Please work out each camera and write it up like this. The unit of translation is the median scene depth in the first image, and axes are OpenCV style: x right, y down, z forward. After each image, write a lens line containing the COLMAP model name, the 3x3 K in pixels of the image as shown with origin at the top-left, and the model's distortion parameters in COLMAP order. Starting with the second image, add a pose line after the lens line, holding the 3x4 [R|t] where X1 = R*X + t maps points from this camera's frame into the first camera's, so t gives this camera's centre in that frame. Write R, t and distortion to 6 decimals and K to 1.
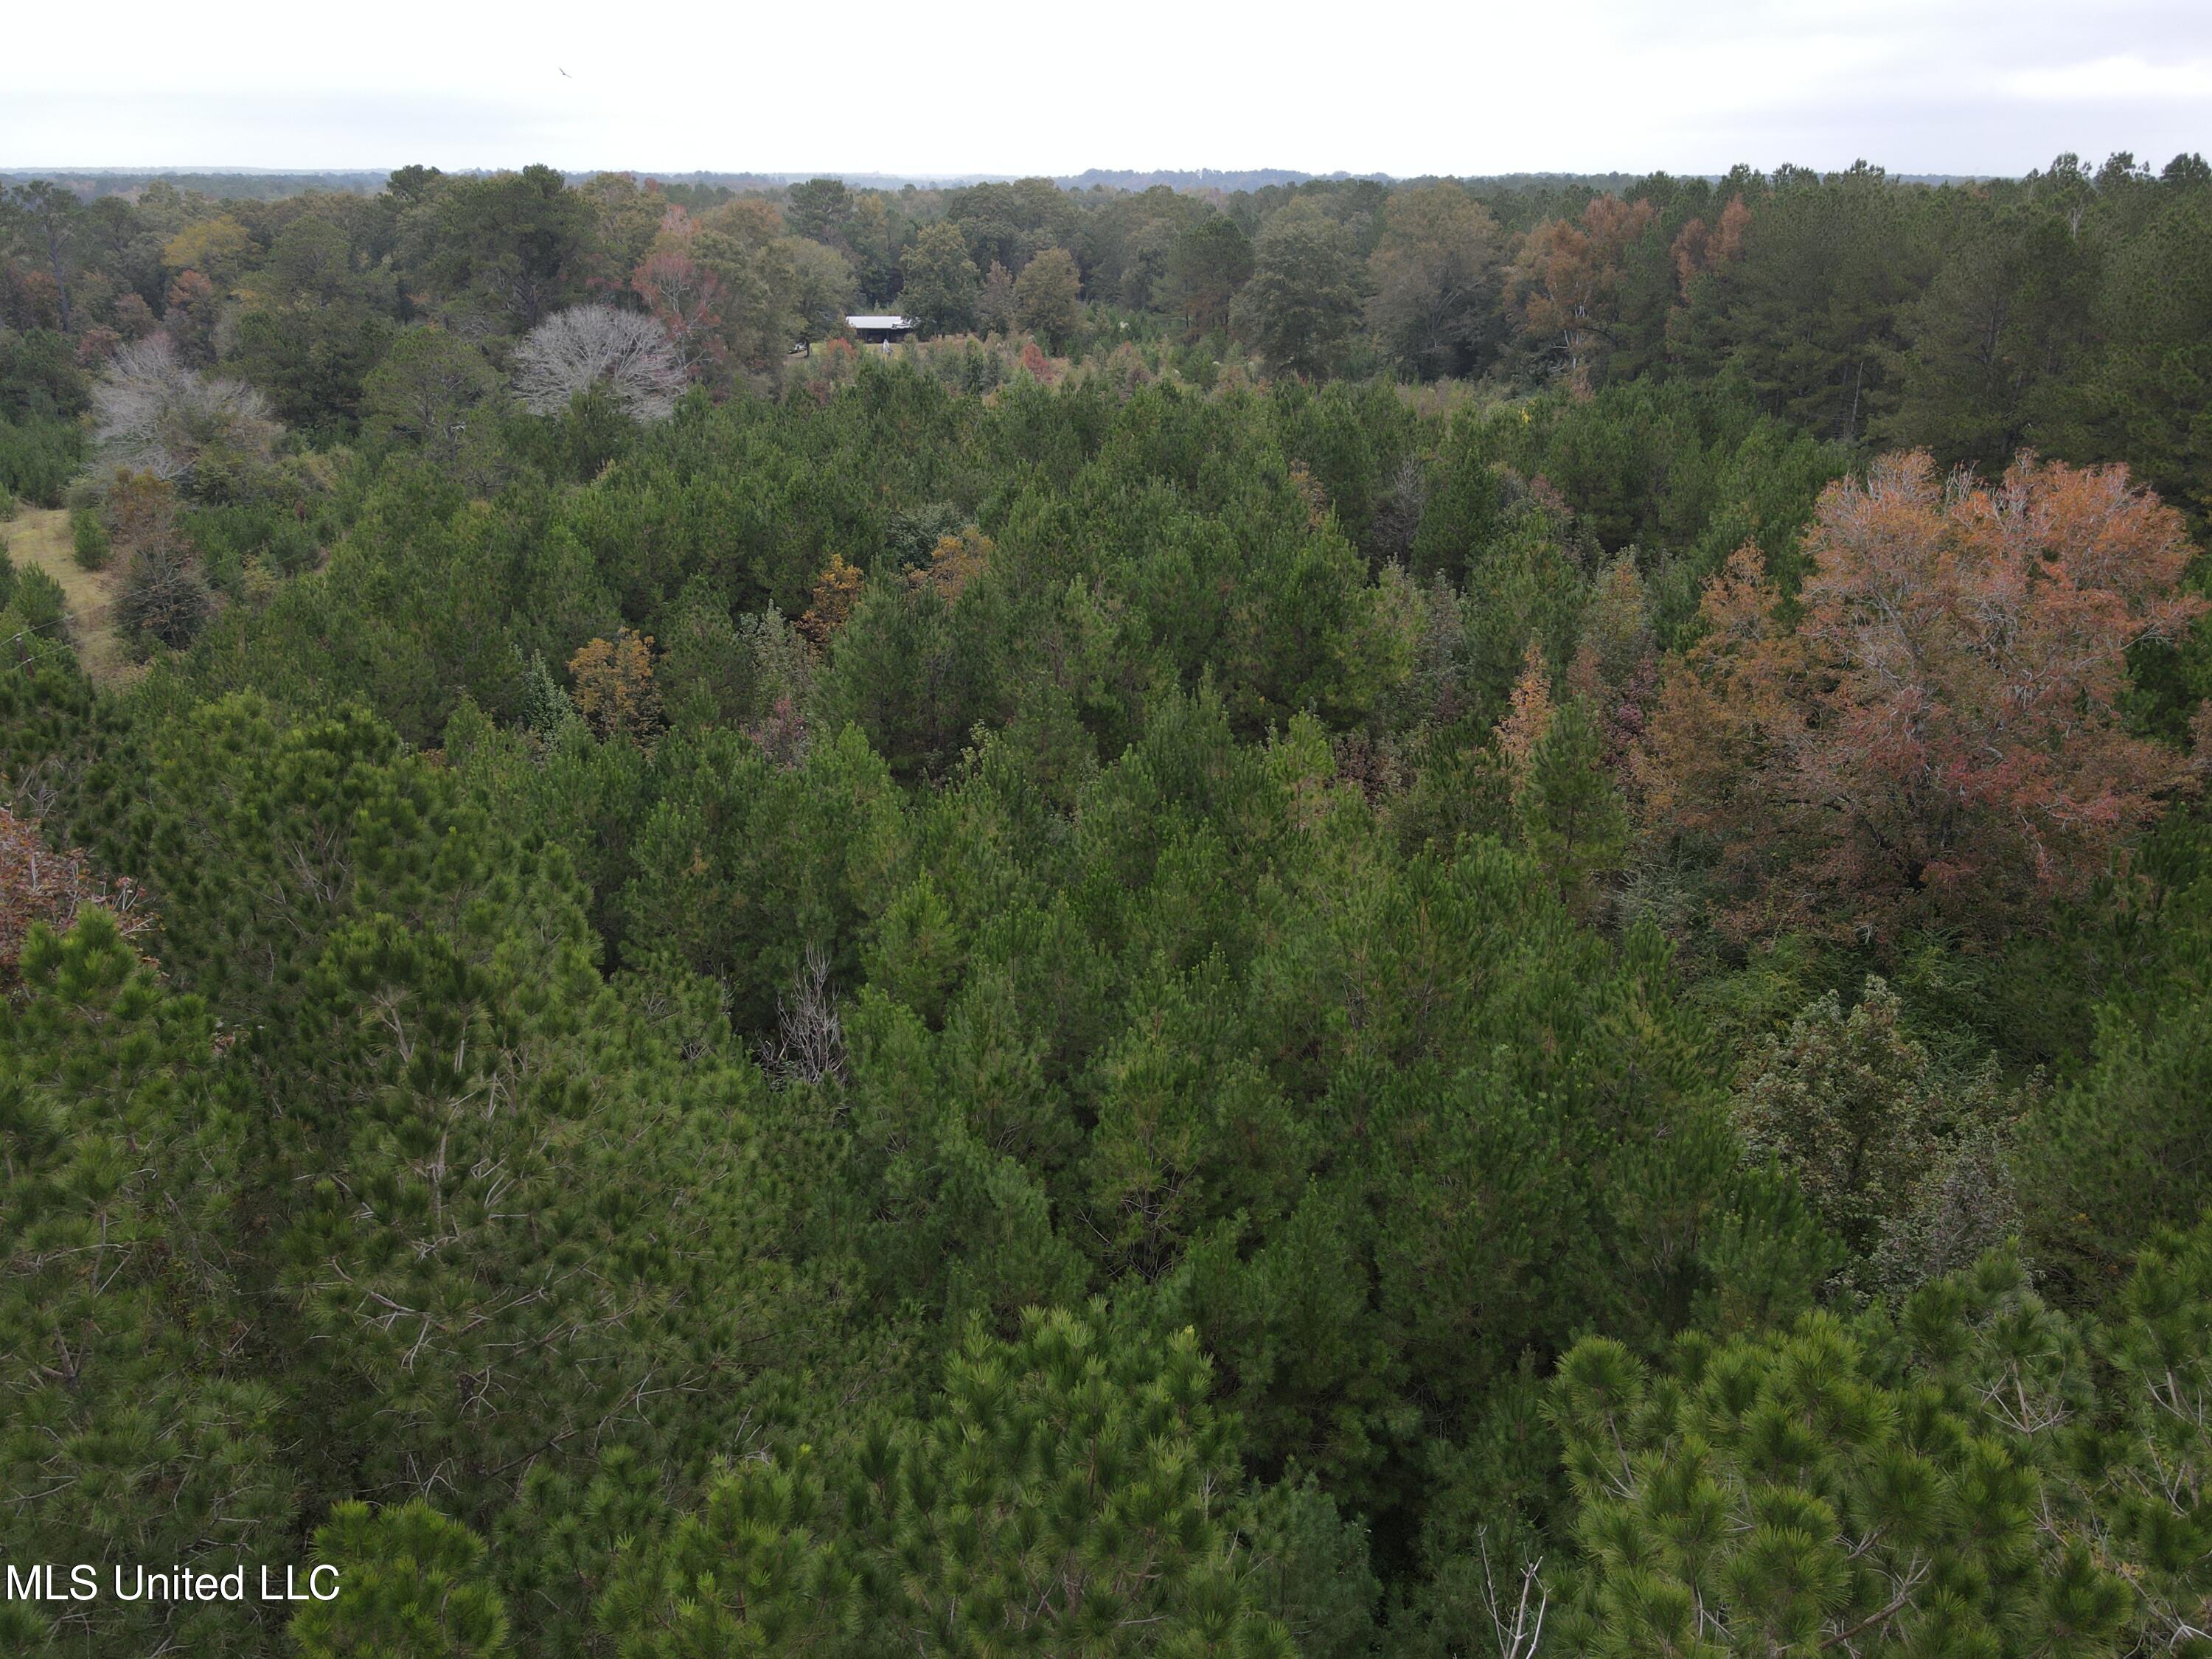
lens RADIAL K [[1626.3, 0, 1099.0], [0, 1626.3, 832.5], [0, 0, 1]] dist [0.003197, 0.032147]
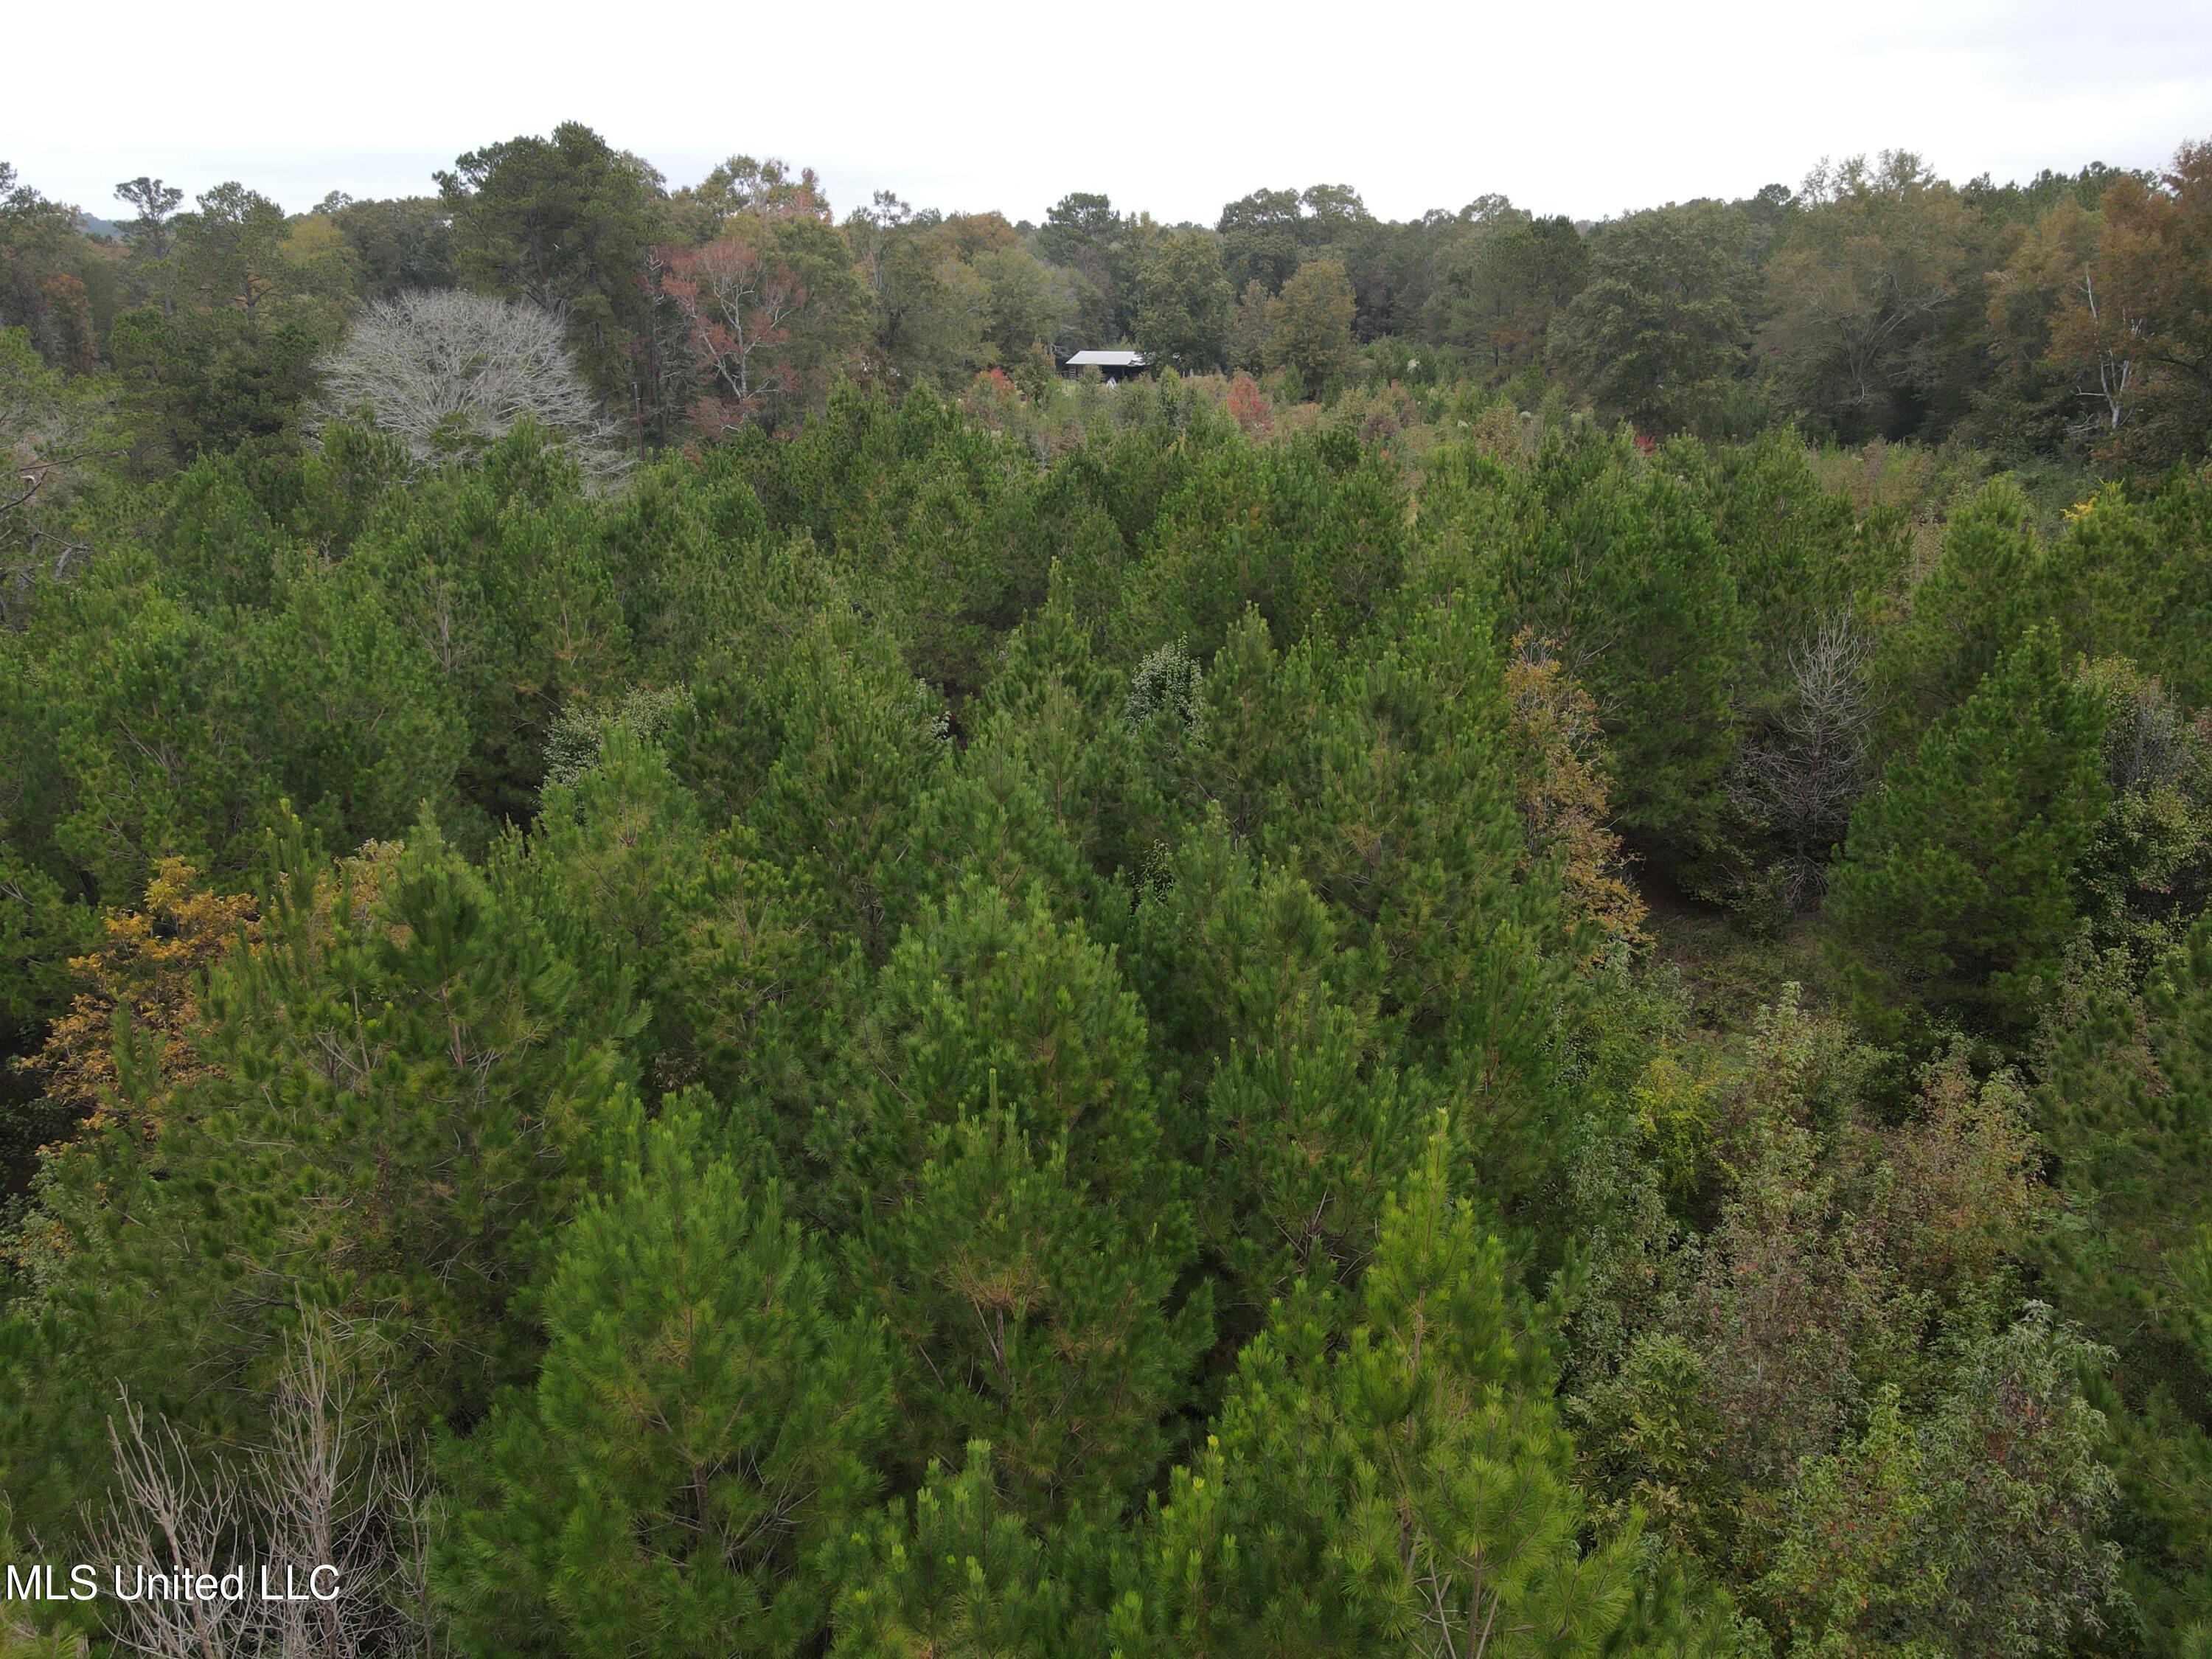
lens RADIAL K [[1658.8, 0, 1081.6], [0, 1658.8, 827.2], [0, 0, 1]] dist [0.023600, -0.001346]
pose [[0.976064, 0.072465, -0.205054, 0.049243], [-0.080493, 0.996271, -0.031074, -0.077929], [0.202038, 0.046835, 0.978257, 0.287221]]
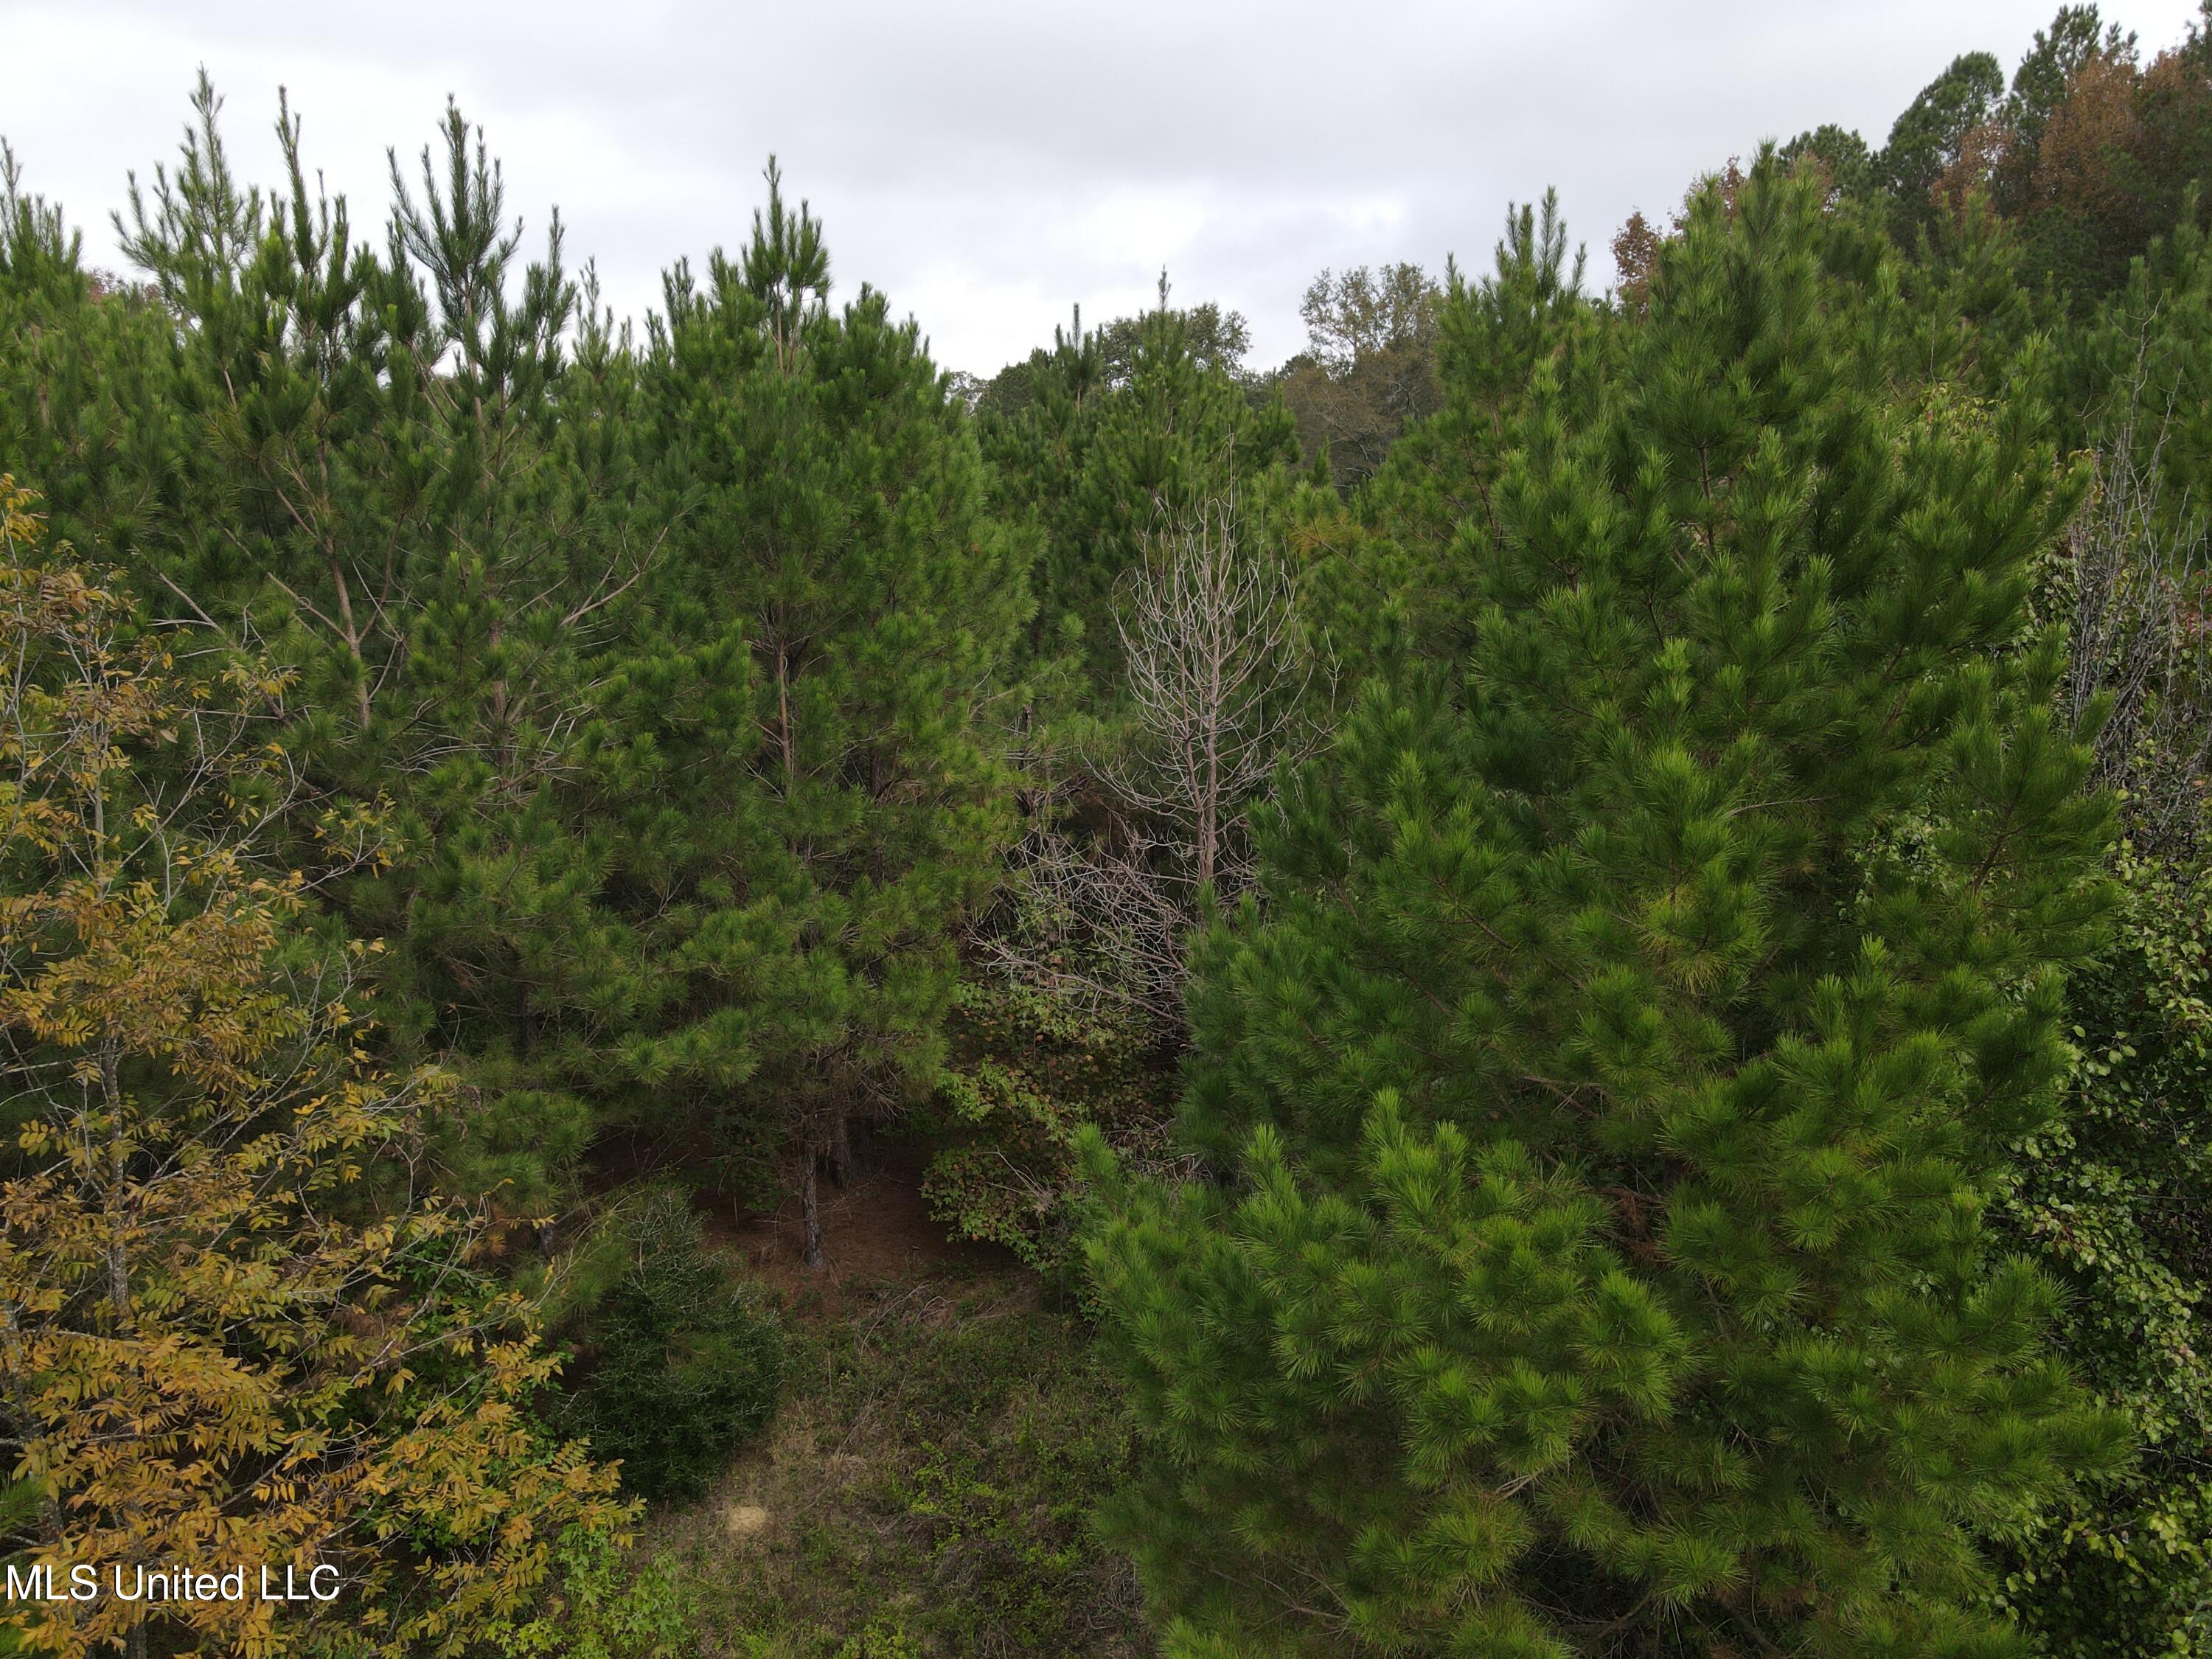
lens RADIAL K [[1626.8, 0, 1106.0], [0, 1626.8, 829.5], [0, 0, 1]] dist [0.090354, -0.081950]
pose [[0.999851, -0.006210, 0.016084, 0.096500], [0.008847, 0.985495, -0.169474, -0.089836], [-0.014798, 0.169591, 0.985403, 0.450962]]
